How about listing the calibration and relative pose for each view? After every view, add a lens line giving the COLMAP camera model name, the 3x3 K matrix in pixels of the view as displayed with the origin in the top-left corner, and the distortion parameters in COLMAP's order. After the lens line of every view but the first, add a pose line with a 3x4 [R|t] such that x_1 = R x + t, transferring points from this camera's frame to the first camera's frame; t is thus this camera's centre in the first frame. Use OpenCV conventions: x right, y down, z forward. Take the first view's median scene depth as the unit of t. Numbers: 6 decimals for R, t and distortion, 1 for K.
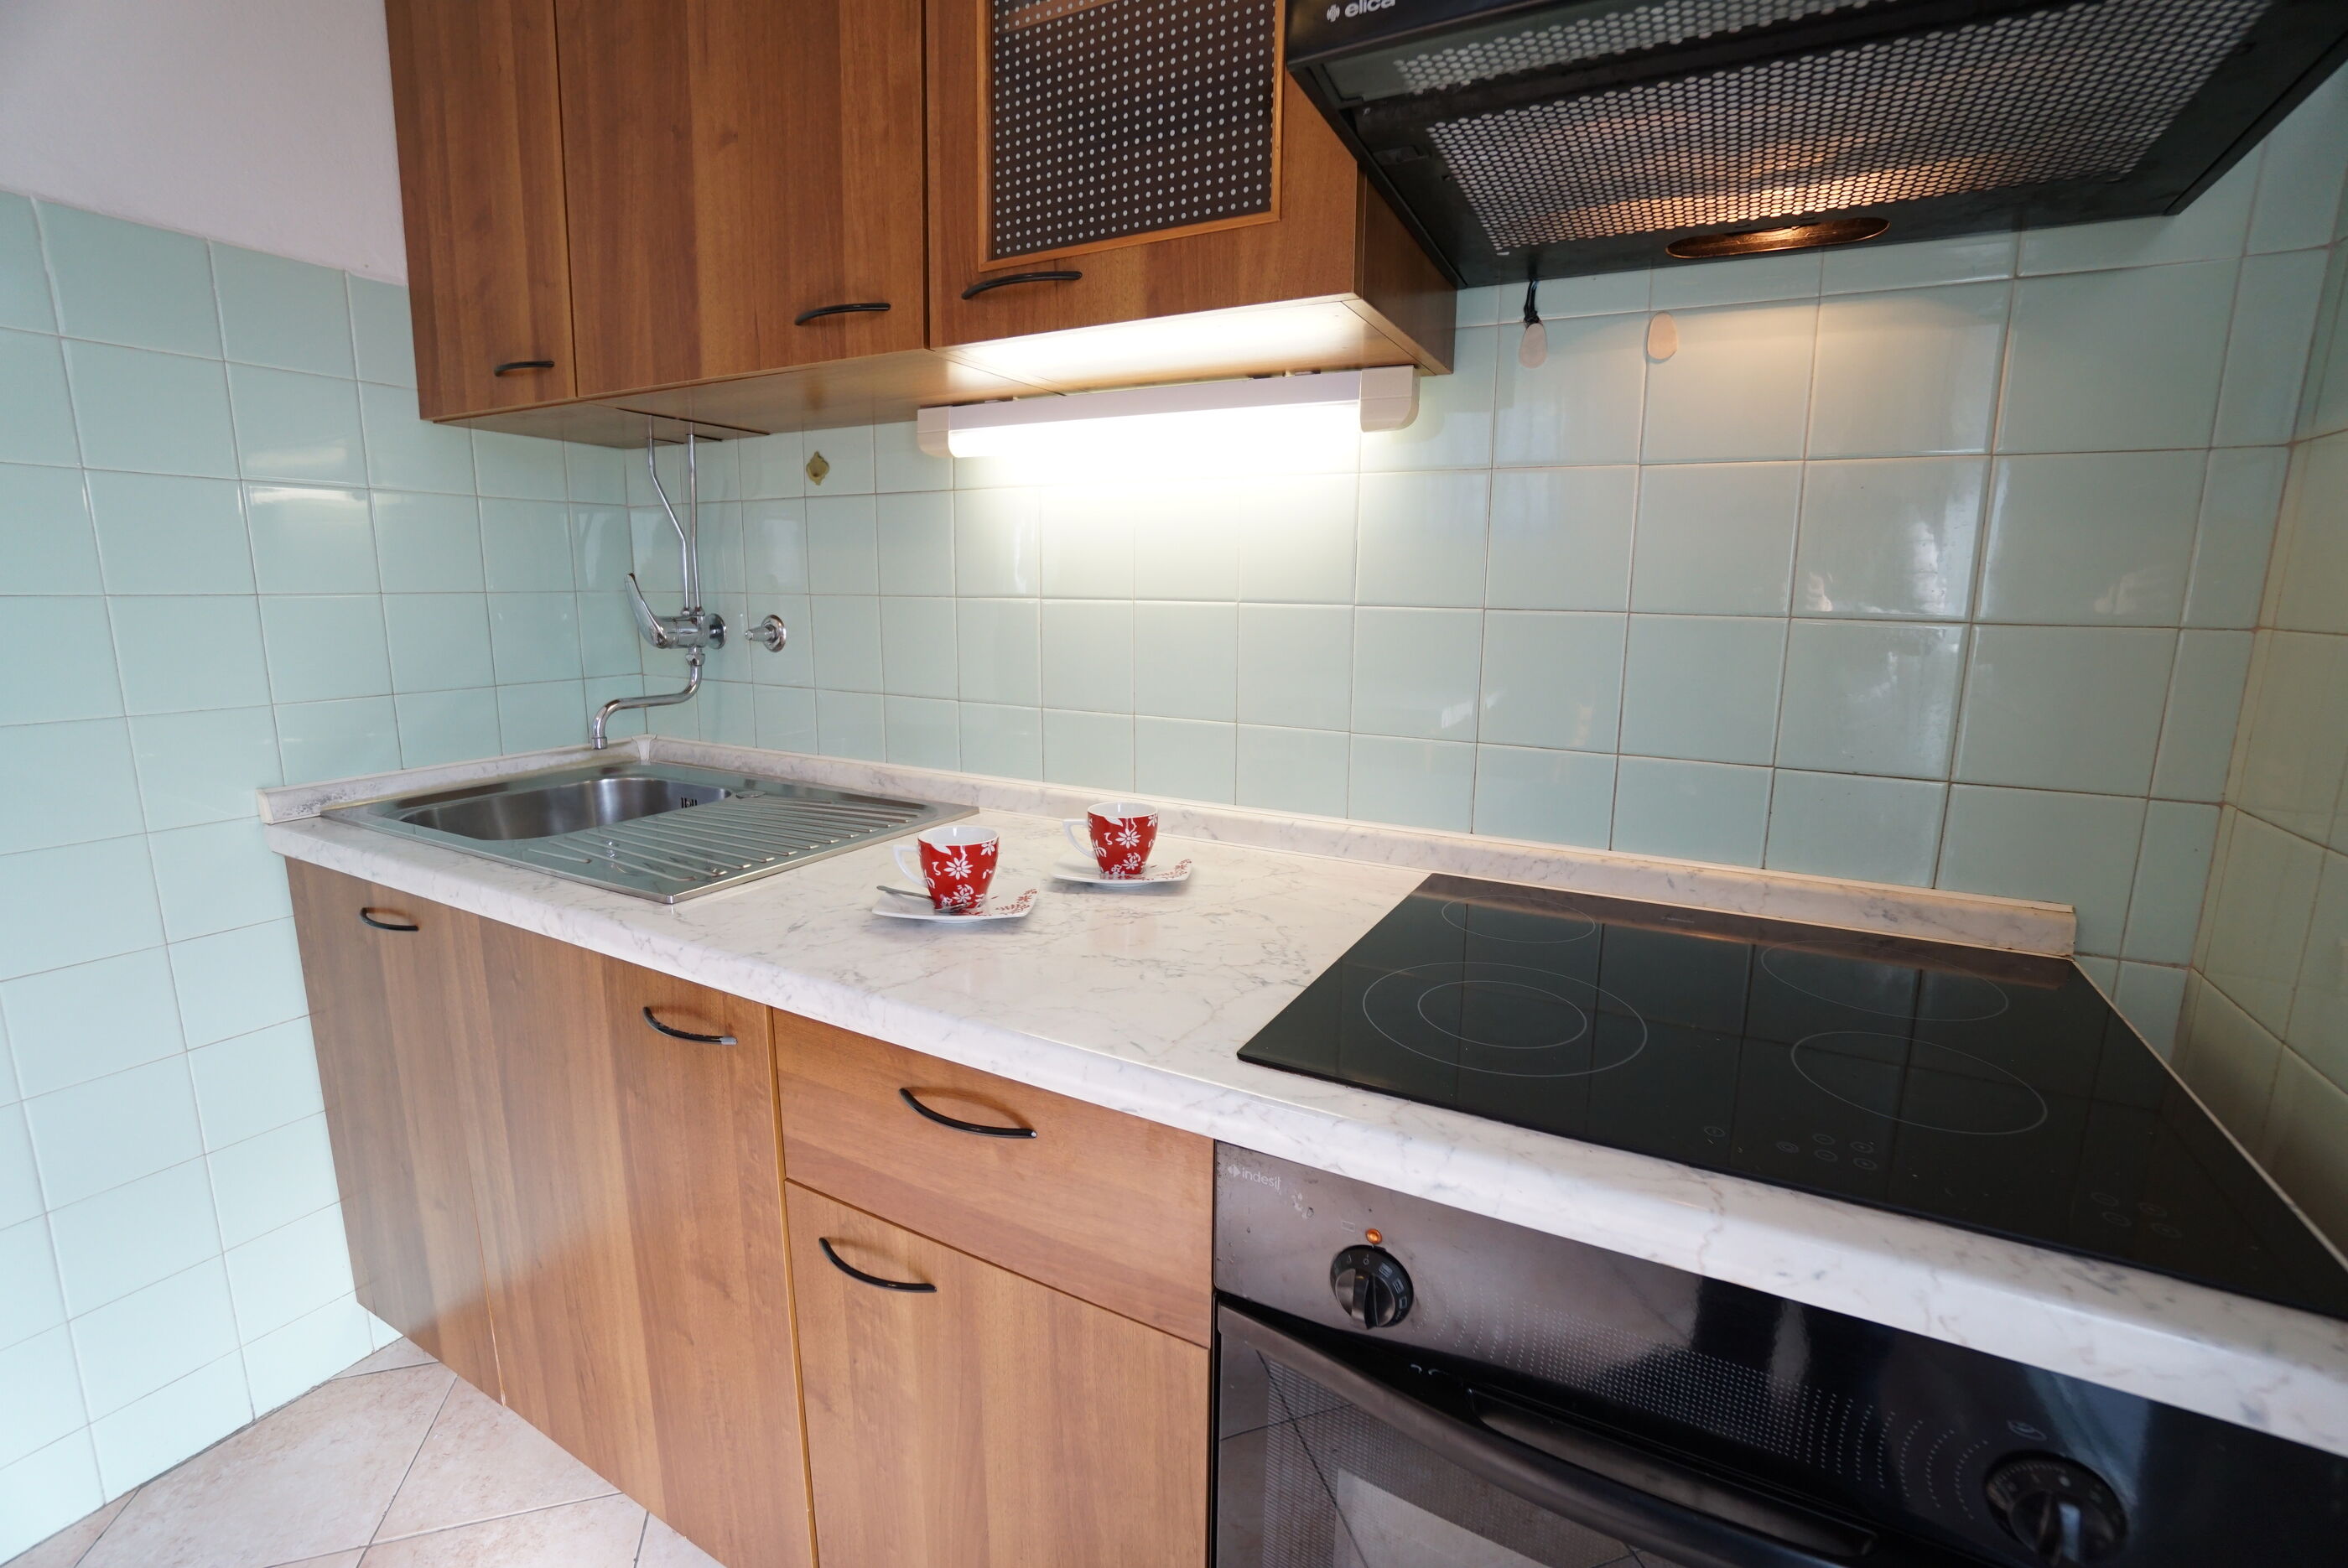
lens RADIAL K [[1049.9, 0, 1185.0], [0, 1049.9, 772.2], [0, 0, 1]] dist [-0.062501, 0.024605]
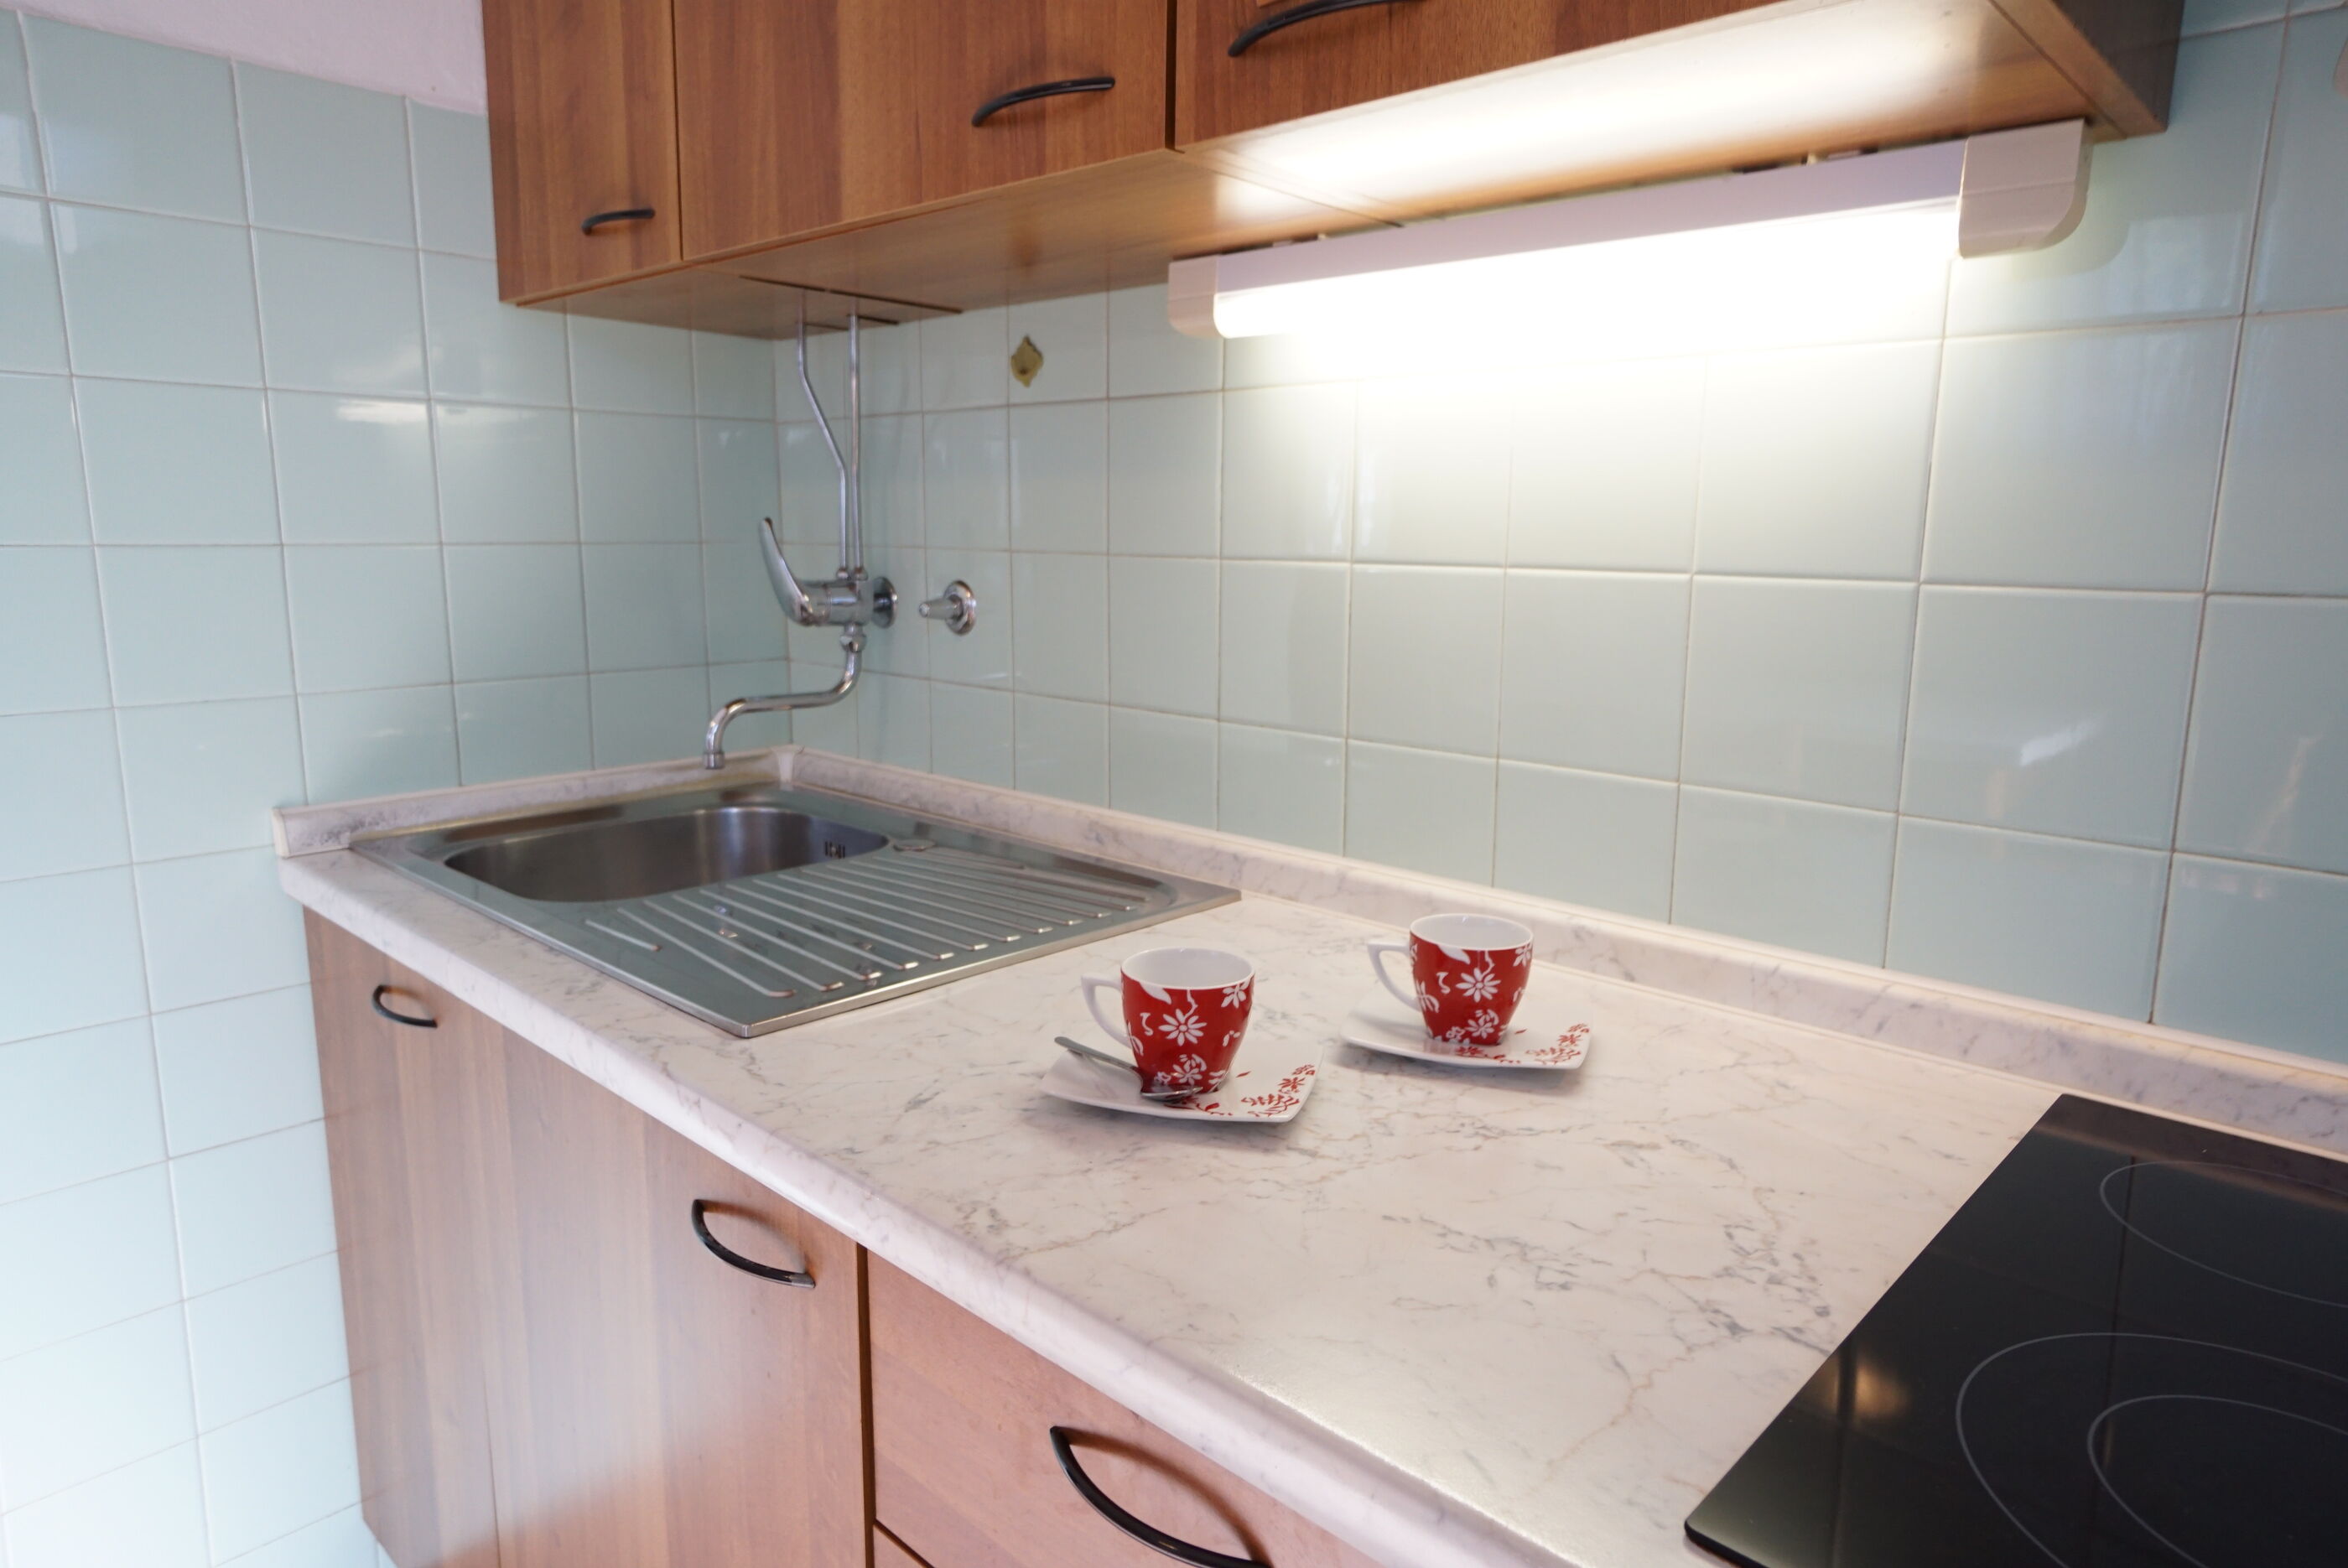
lens RADIAL K [[1451.6, 0, 1182.0], [0, 1451.6, 773.3], [0, 0, 1]] dist [-0.018576, 0.031355]
pose [[0.965502, 0.043104, -0.256802, -0.011707], [-0.045556, 0.998955, -0.003604, -0.042899], [0.256378, 0.015178, 0.966457, 0.186063]]
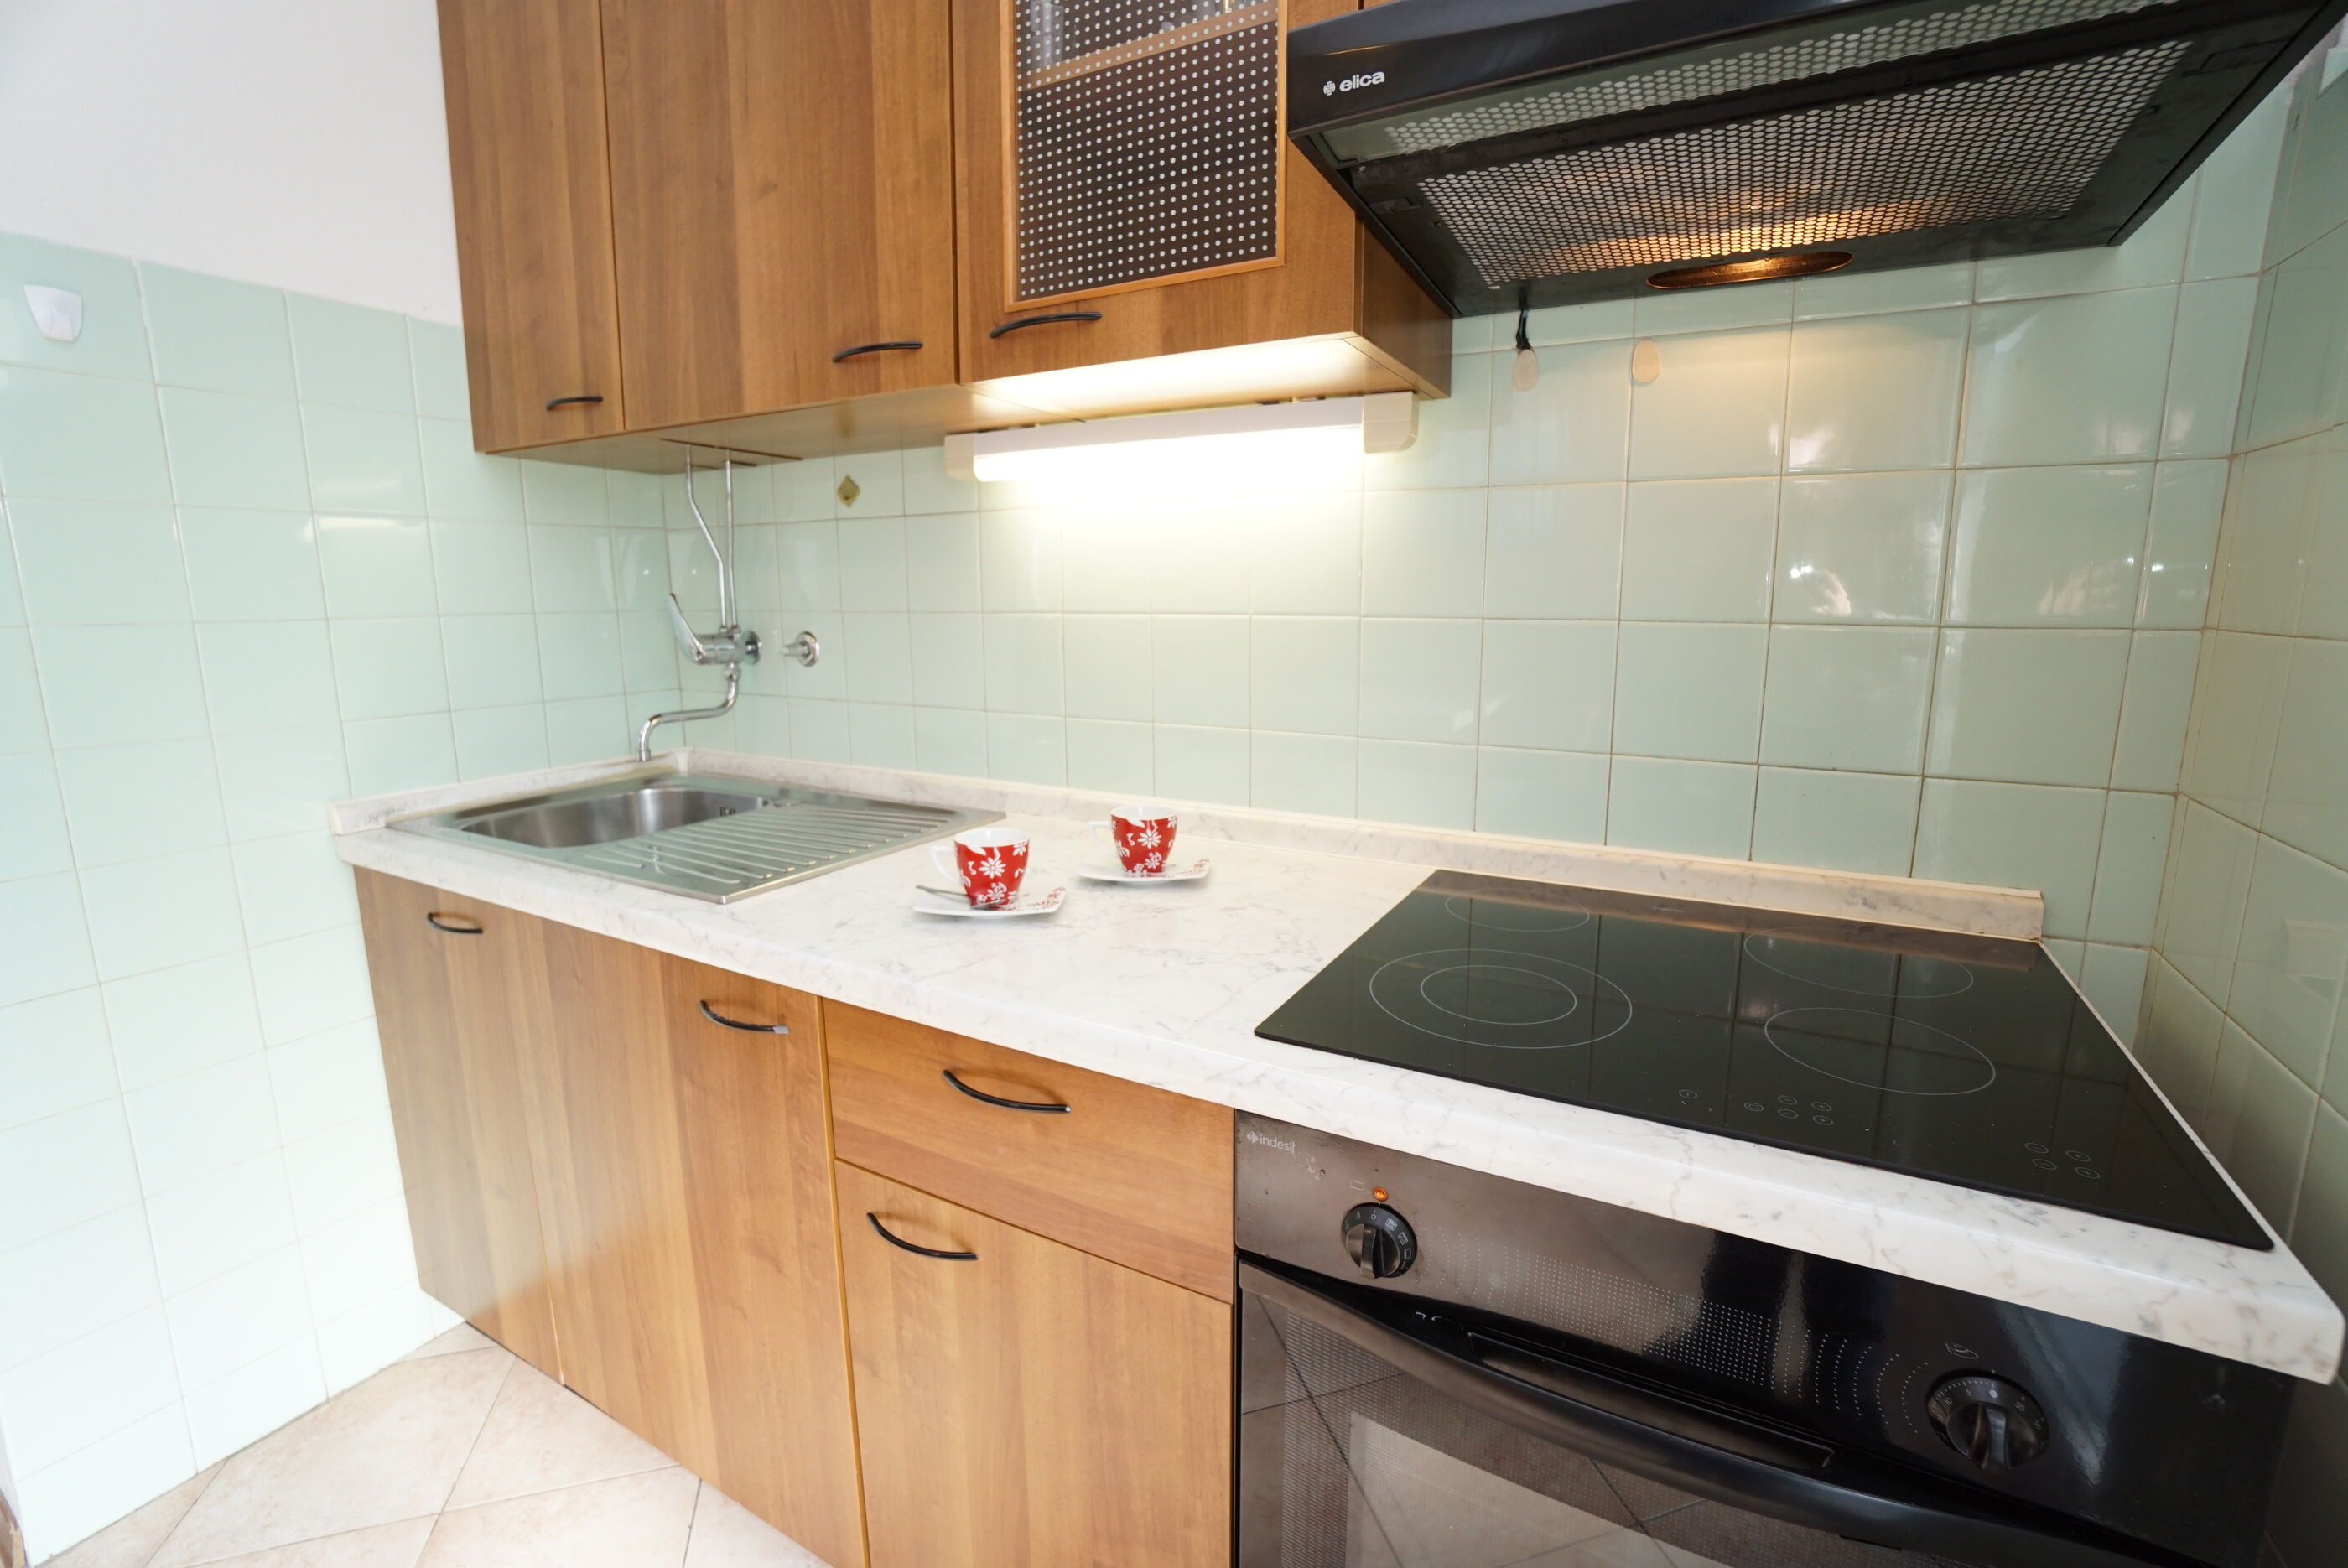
lens RADIAL K [[1049.9, 0, 1185.0], [0, 1049.9, 772.2], [0, 0, 1]] dist [-0.062501, 0.024605]
pose [[0.999837, -0.011446, -0.013933, -0.002644], [0.011351, 0.999912, -0.006897, 0.003319], [0.014010, 0.006738, 0.999879, -0.064009]]
